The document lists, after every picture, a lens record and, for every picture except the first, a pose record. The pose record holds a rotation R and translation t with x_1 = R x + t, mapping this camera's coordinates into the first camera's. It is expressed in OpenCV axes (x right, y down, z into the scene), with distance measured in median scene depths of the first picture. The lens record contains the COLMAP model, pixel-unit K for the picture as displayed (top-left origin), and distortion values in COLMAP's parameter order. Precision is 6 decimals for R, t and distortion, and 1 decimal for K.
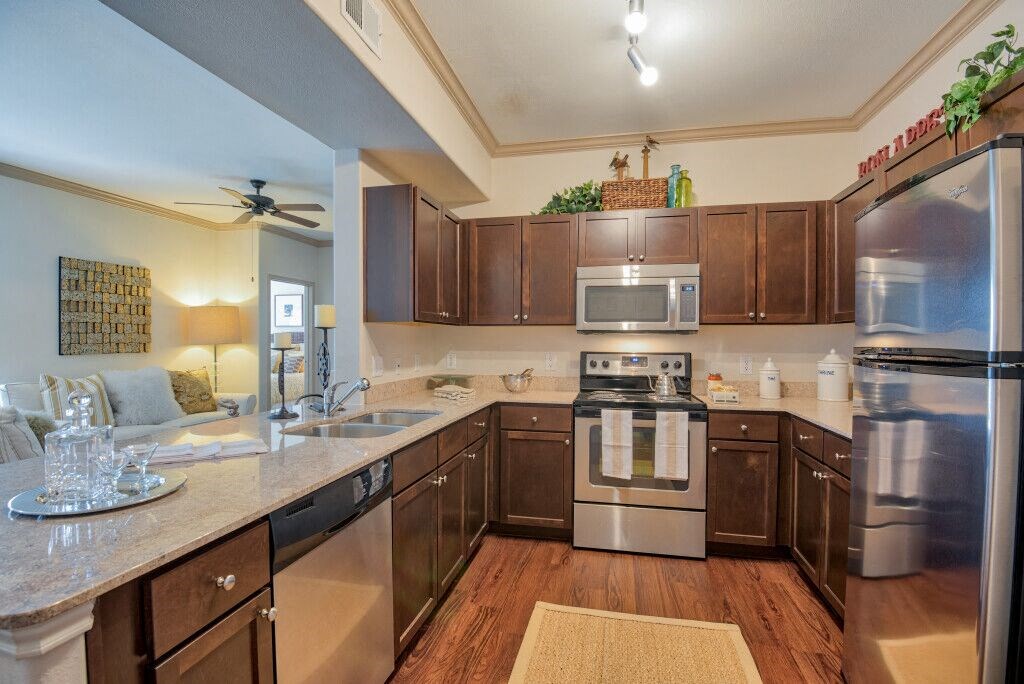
lens RADIAL K [[491.0, 0, 513.4], [0, 491.0, 346.1], [0, 0, 1]] dist [-0.046271, -0.001946]
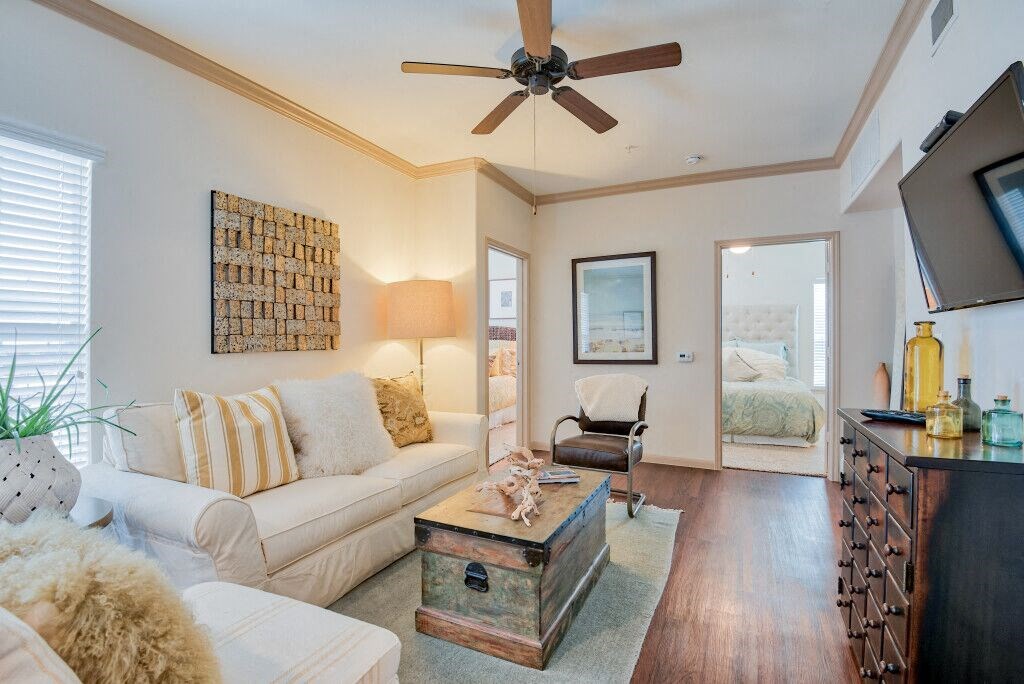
lens RADIAL K [[479.6, 0, 518.1], [0, 479.6, 347.1], [0, 0, 1]] dist [-0.042445, -0.000310]
pose [[0.975057, -0.001290, -0.221950, -0.396589], [0.002110, 0.999992, 0.003458, 0.008348], [0.221943, -0.003841, 0.975052, 0.437800]]
